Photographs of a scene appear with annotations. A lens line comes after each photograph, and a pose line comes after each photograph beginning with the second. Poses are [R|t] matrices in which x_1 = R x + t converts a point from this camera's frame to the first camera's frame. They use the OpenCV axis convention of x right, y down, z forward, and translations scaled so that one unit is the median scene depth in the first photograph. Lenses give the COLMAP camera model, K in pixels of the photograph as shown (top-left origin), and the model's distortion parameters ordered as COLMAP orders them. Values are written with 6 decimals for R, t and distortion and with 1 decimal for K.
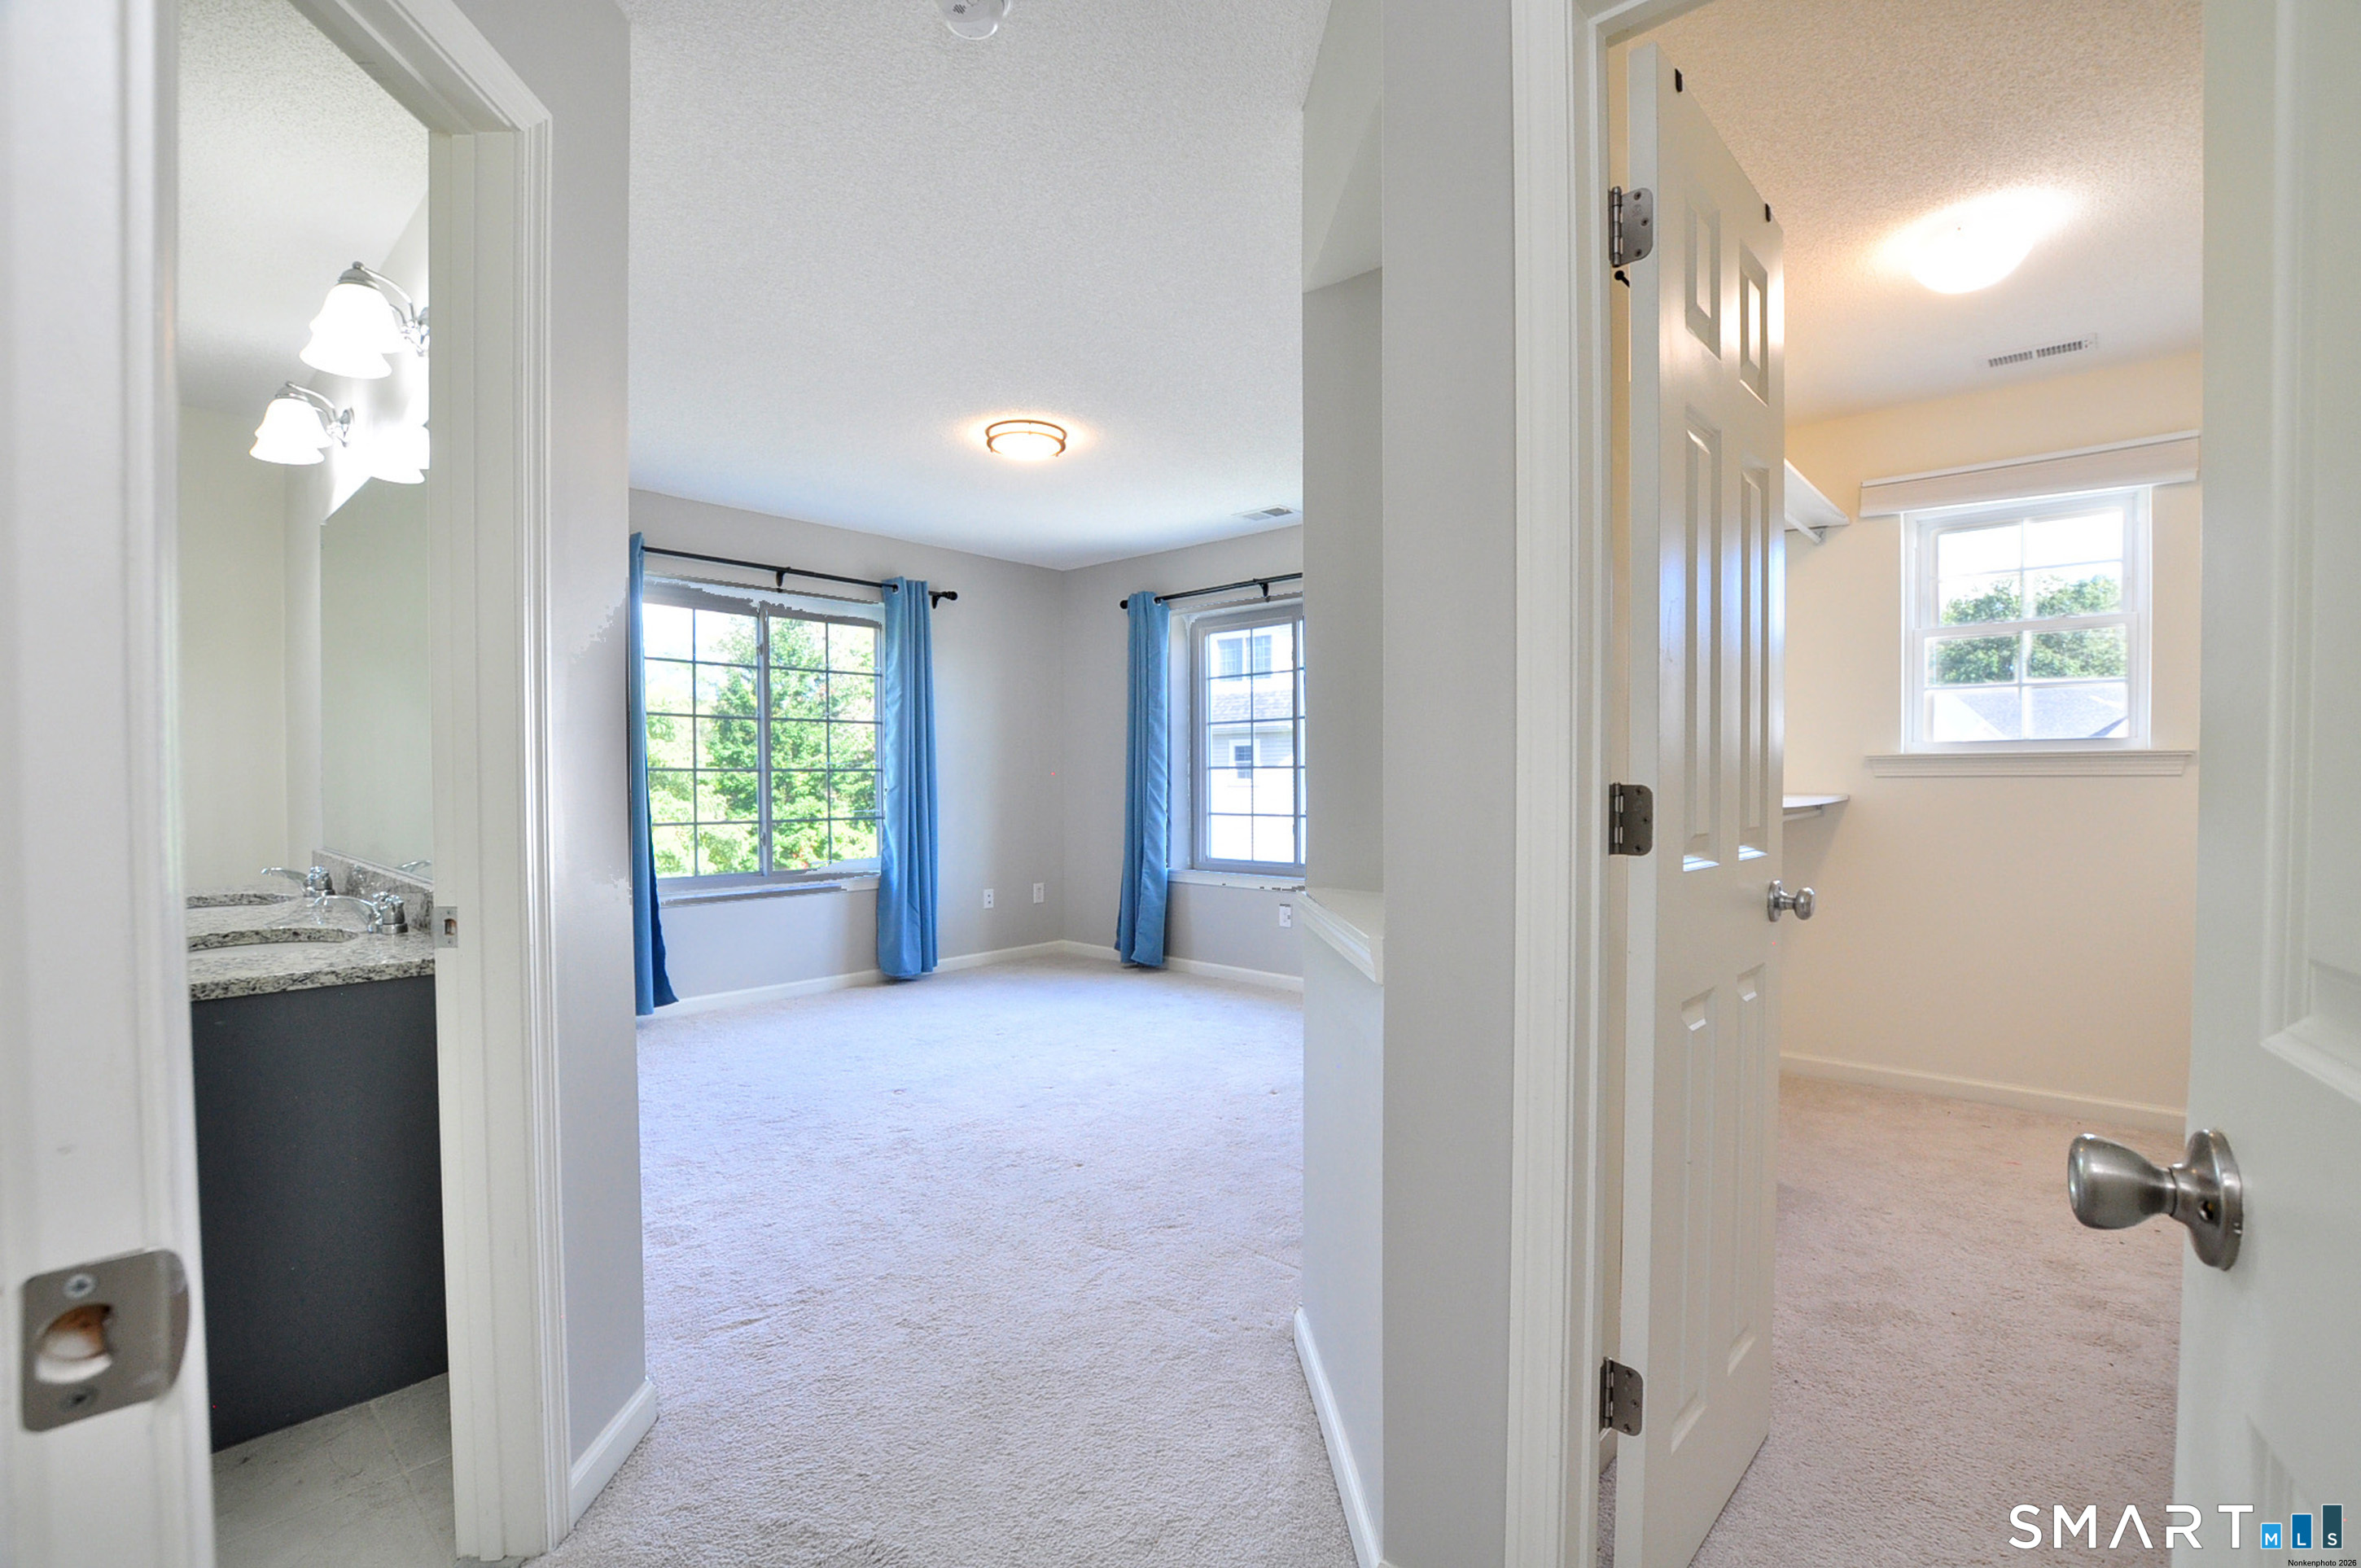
lens RADIAL K [[1062.1, 0, 1185.3], [0, 1062.1, 795.7], [0, 0, 1]] dist [-0.023015, -0.000212]
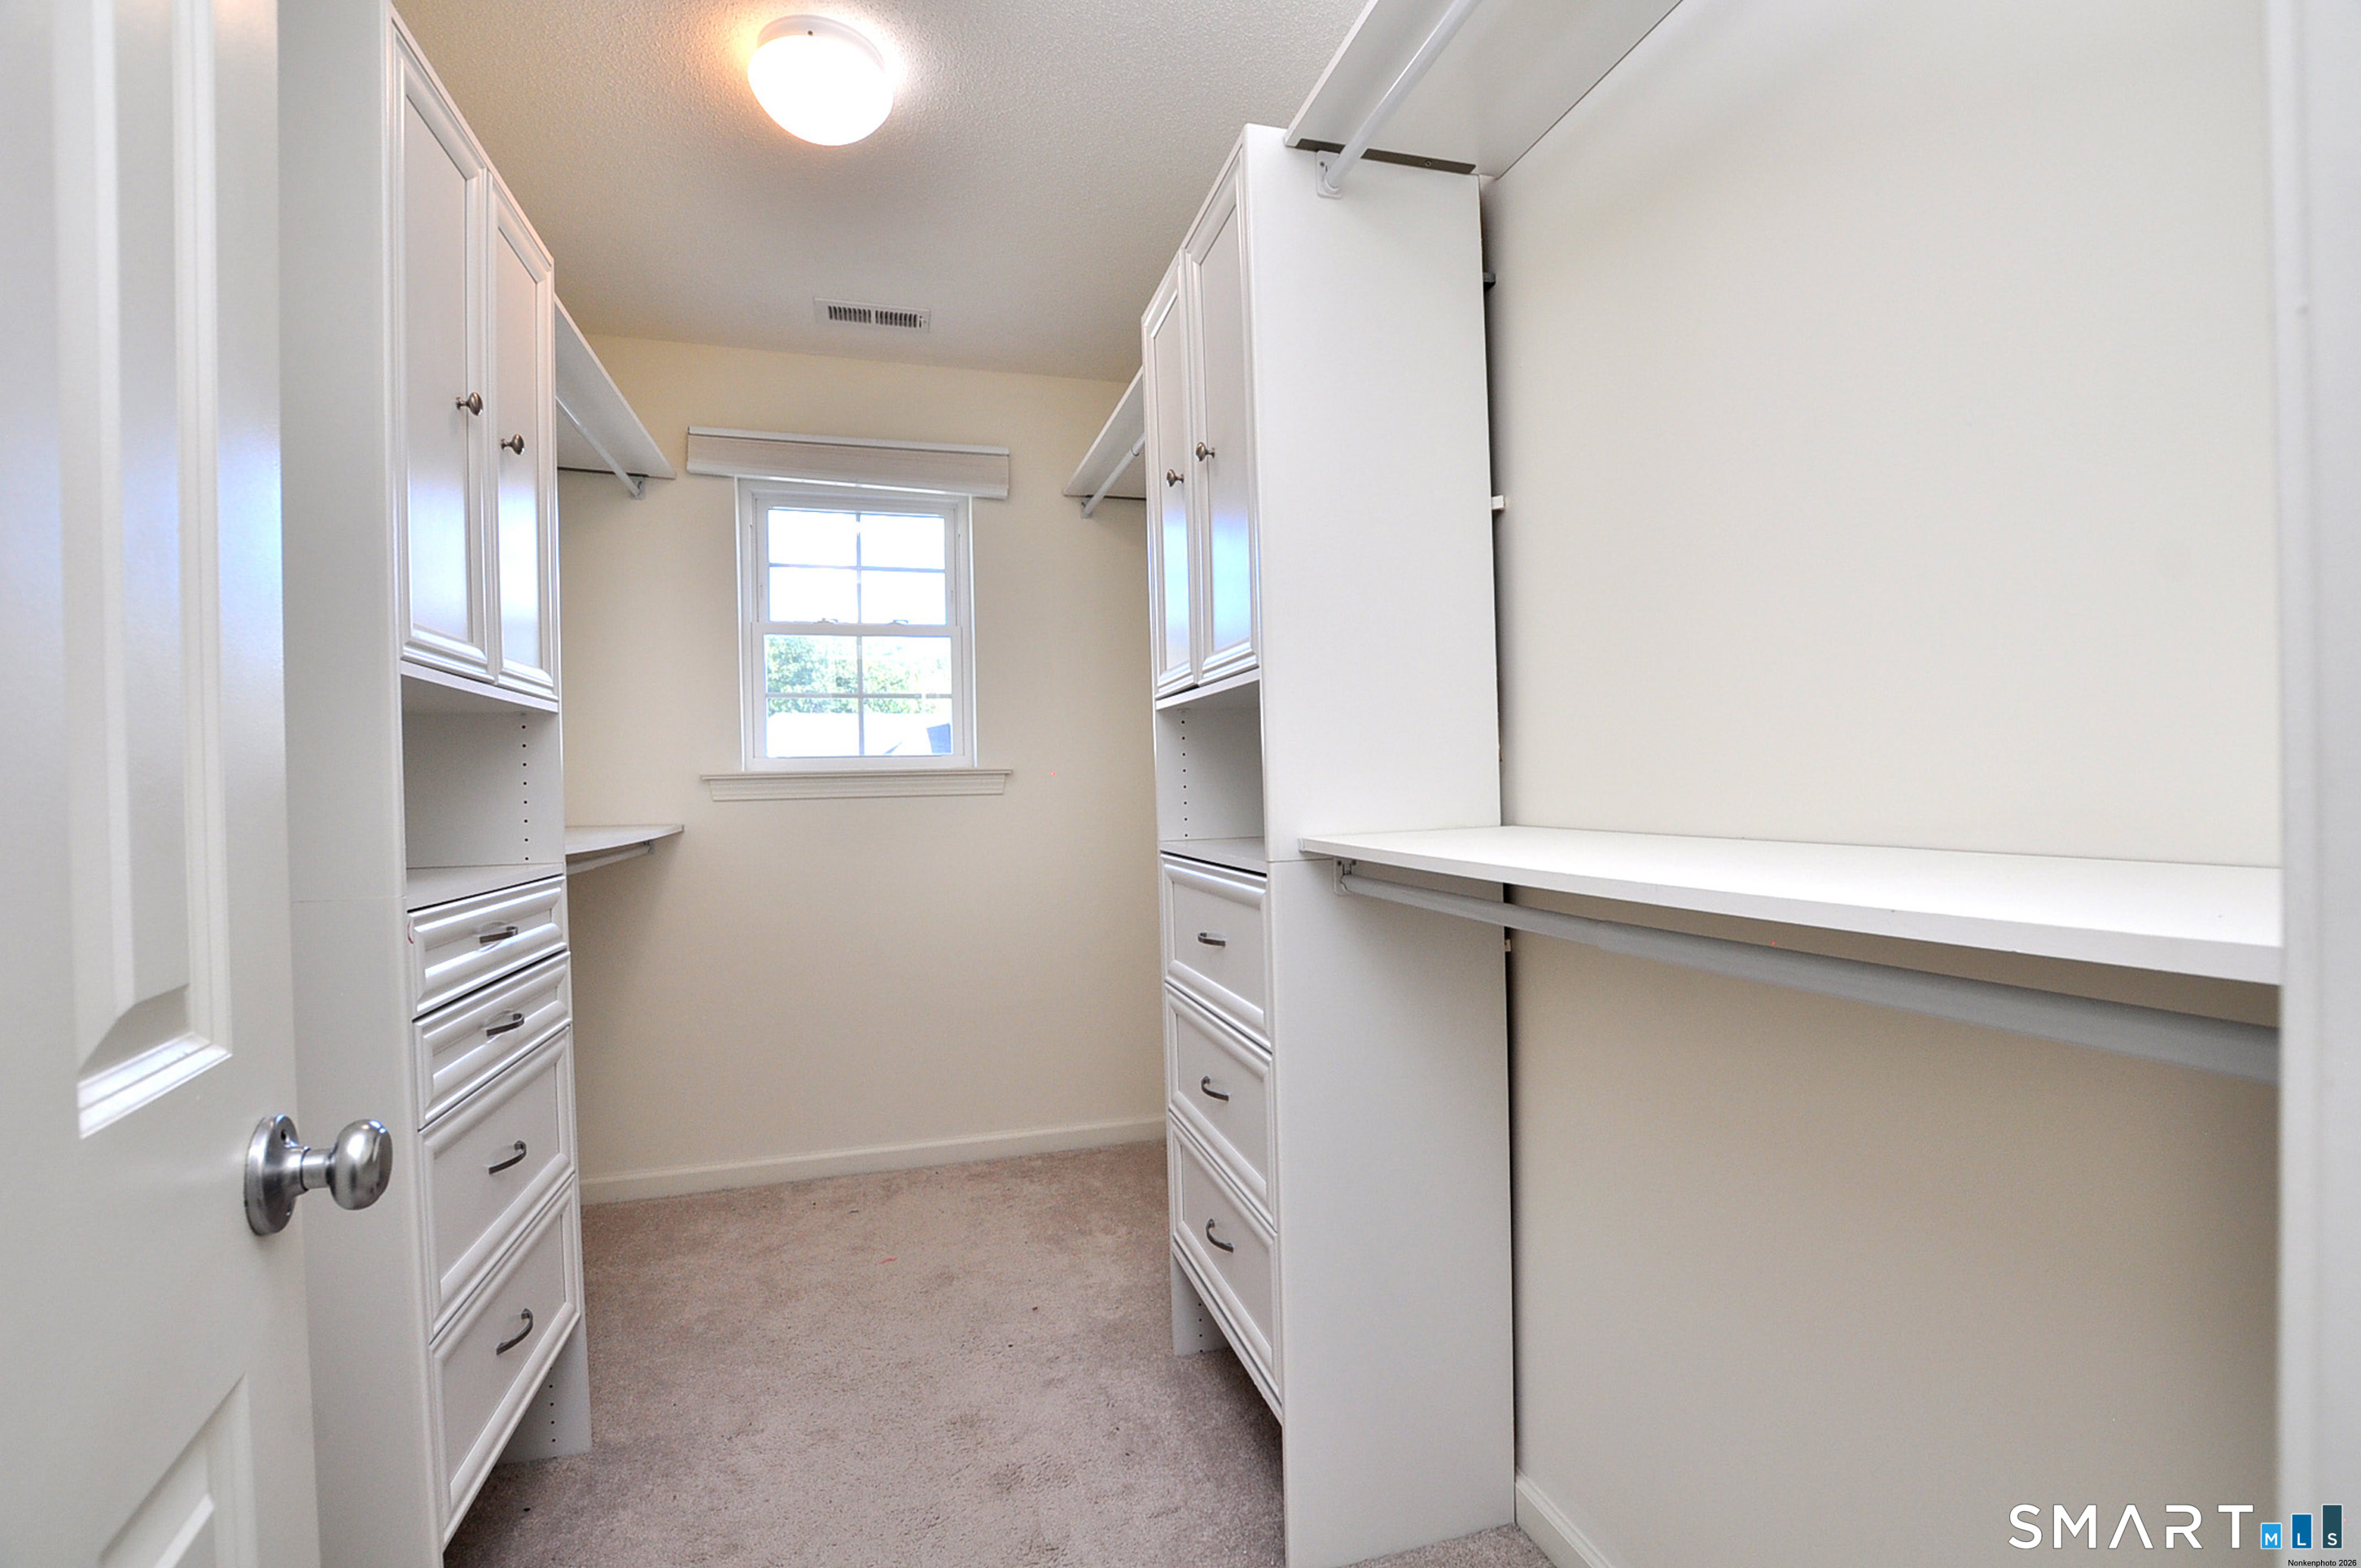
lens RADIAL K [[1062.1, 0, 1185.3], [0, 1062.1, 795.7], [0, 0, 1]] dist [-0.023015, -0.000212]
pose [[0.540119, -0.016722, 0.841423, 0.204517], [0.033983, 0.999420, -0.001953, -0.009875], [-0.840902, 0.029649, 0.540374, 0.312690]]
